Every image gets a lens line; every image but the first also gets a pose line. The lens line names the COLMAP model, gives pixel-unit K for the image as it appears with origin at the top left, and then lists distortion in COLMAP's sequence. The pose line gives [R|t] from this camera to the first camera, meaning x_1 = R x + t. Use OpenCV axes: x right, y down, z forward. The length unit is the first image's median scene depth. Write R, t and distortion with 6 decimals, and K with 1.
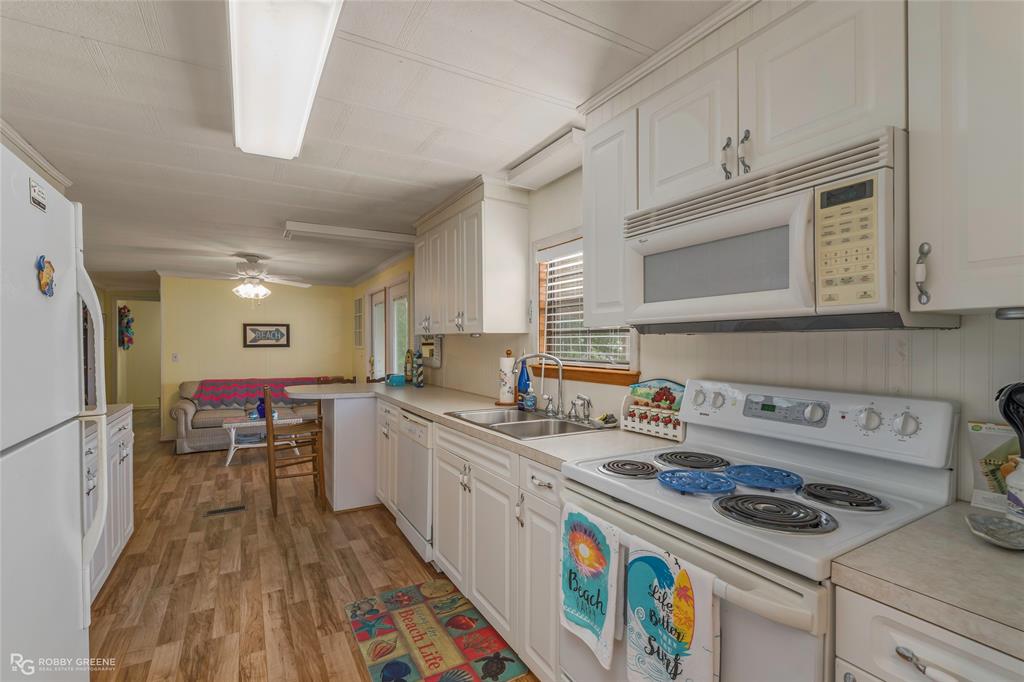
lens RADIAL K [[467.0, 0, 509.7], [0, 467.0, 347.2], [0, 0, 1]] dist [-0.002442, 0.000163]
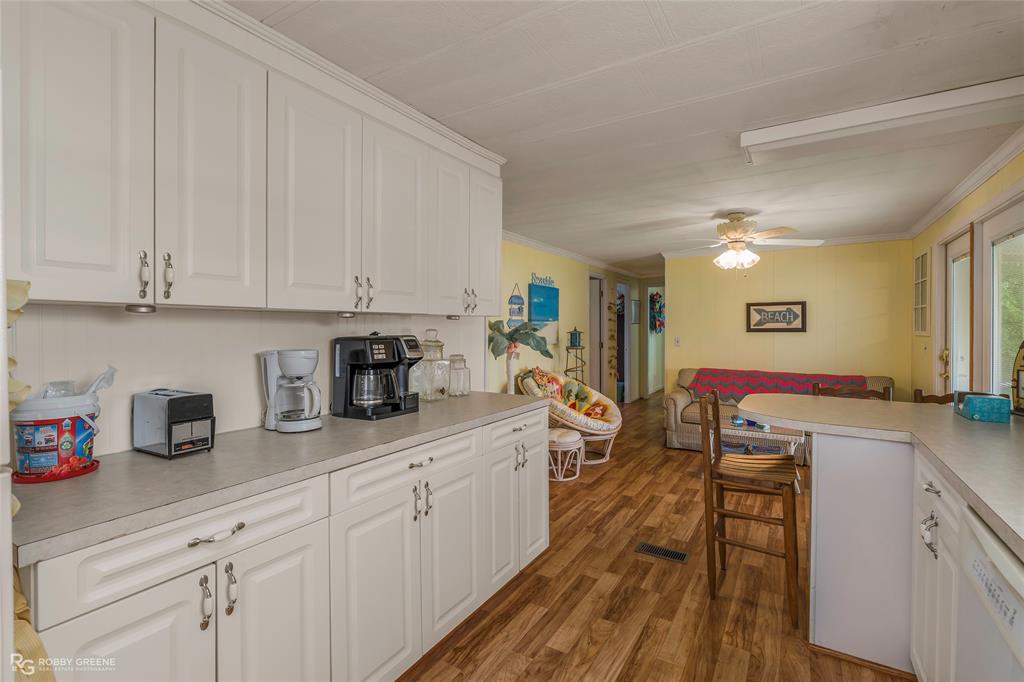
lens RADIAL K [[467.0, 0, 511.2], [0, 467.0, 332.4], [0, 0, 1]] dist [-0.002442, 0.000163]
pose [[0.475280, 0.009068, -0.879788, -0.050772], [-0.005595, 0.999958, 0.007284, -0.003504], [0.879817, 0.001461, 0.475311, 0.310896]]
